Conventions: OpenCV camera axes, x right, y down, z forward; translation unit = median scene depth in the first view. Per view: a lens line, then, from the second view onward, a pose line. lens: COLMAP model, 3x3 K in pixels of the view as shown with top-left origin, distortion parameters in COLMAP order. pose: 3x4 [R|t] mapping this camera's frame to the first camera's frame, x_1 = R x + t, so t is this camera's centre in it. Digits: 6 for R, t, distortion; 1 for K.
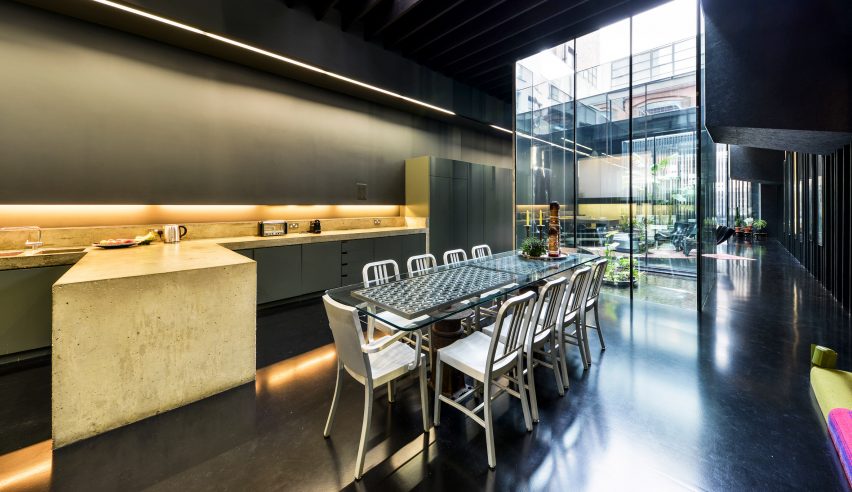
lens RADIAL K [[304.6, 0, 435.9], [0, 304.6, 204.1], [0, 0, 1]] dist [0.000847, -0.000217]
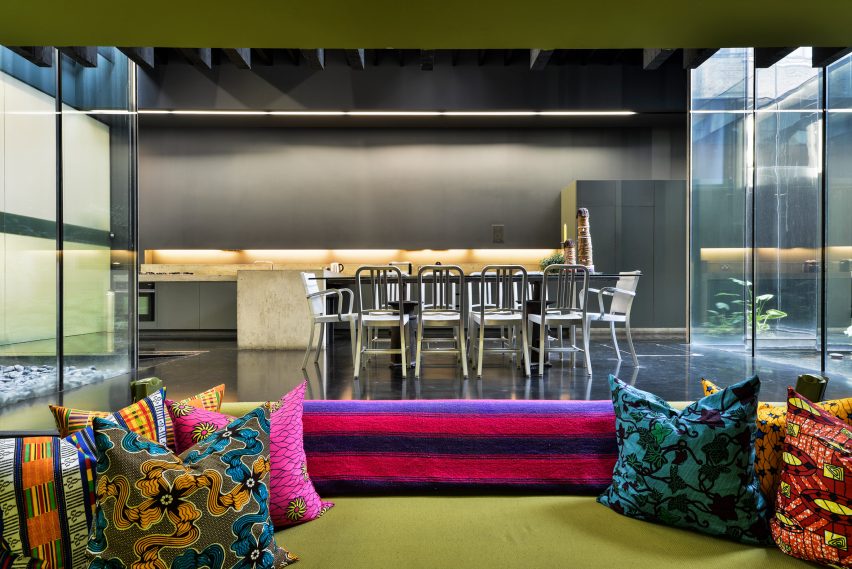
lens RADIAL K [[449.1, 0, 423.4], [0, 449.1, 288.9], [0, 0, 1]] dist [0.025998, 0.000074]
pose [[0.708957, 0.002919, -0.705245, 0.635601], [0.004612, 0.999951, 0.008776, 0.130133], [0.705236, -0.009475, 0.708909, -0.102882]]
